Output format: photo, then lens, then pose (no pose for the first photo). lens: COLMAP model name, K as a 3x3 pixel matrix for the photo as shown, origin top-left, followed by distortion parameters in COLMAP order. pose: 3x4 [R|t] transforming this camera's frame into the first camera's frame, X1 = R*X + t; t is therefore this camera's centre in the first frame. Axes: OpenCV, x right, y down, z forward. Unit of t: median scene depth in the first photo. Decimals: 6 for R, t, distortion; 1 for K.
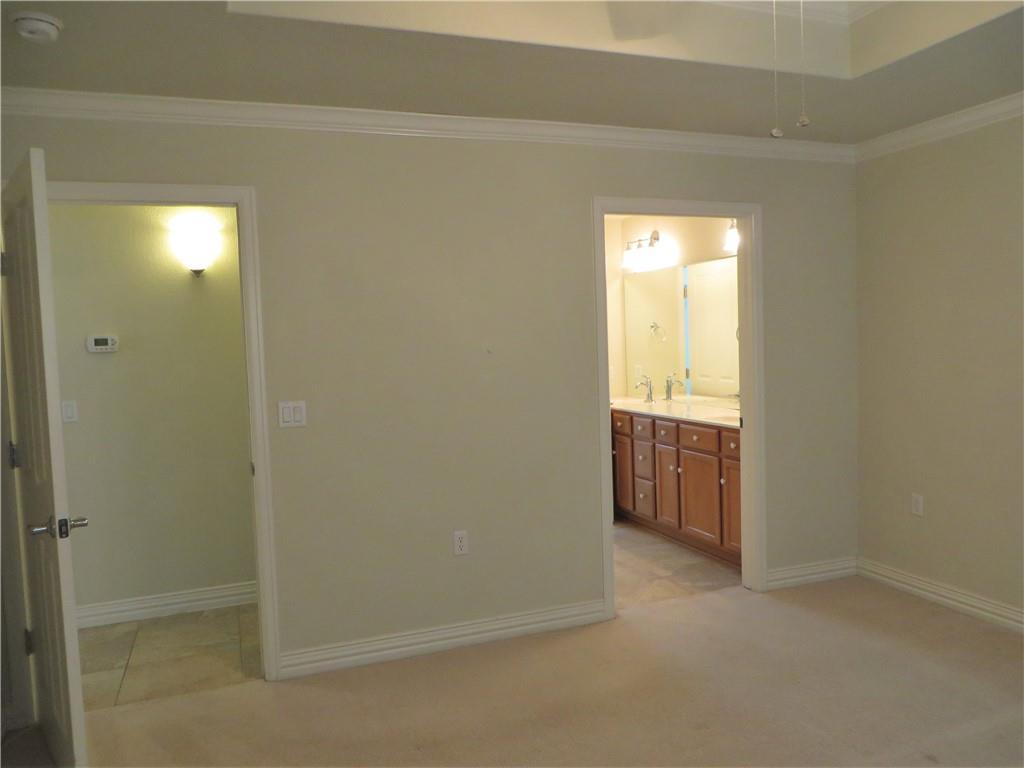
lens RADIAL K [[776.9, 0, 513.1], [0, 776.9, 385.2], [0, 0, 1]] dist [-0.011385, 0.003546]
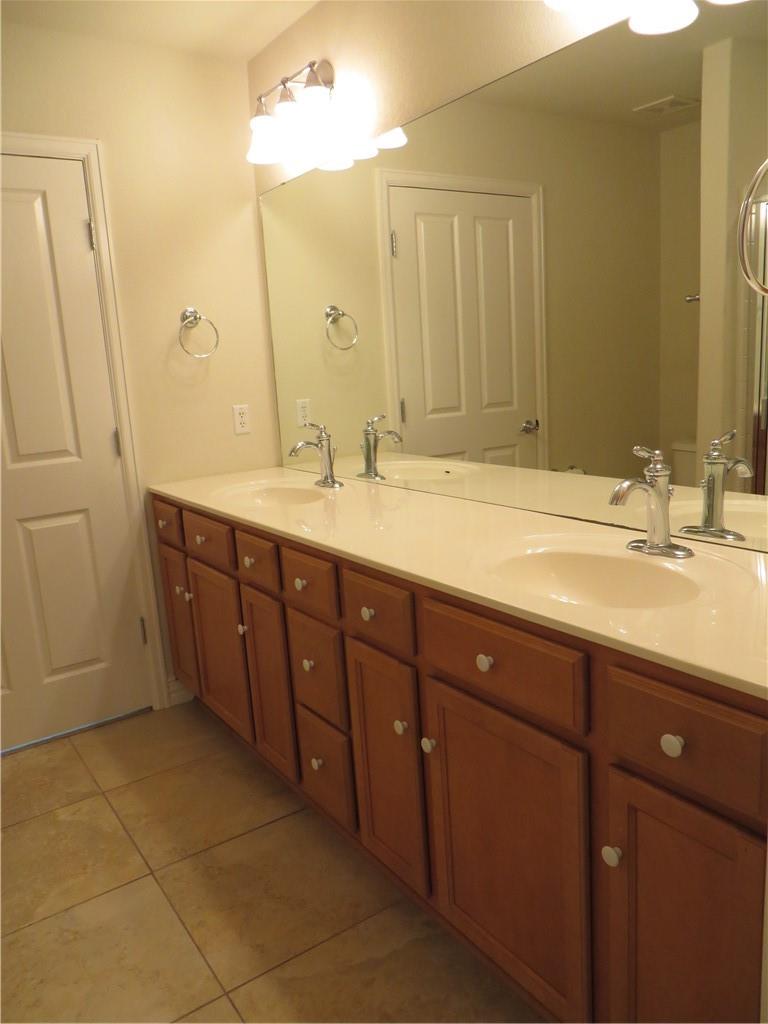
lens RADIAL K [[776.9, 0, 385.6], [0, 776.9, 511.1], [0, 0, 1]] dist [-0.011385, 0.003546]
pose [[0.972216, -0.063971, 0.225176, 0.121177], [0.035868, 0.991285, 0.126757, -0.019225], [-0.231322, -0.115158, 0.966037, 0.641580]]
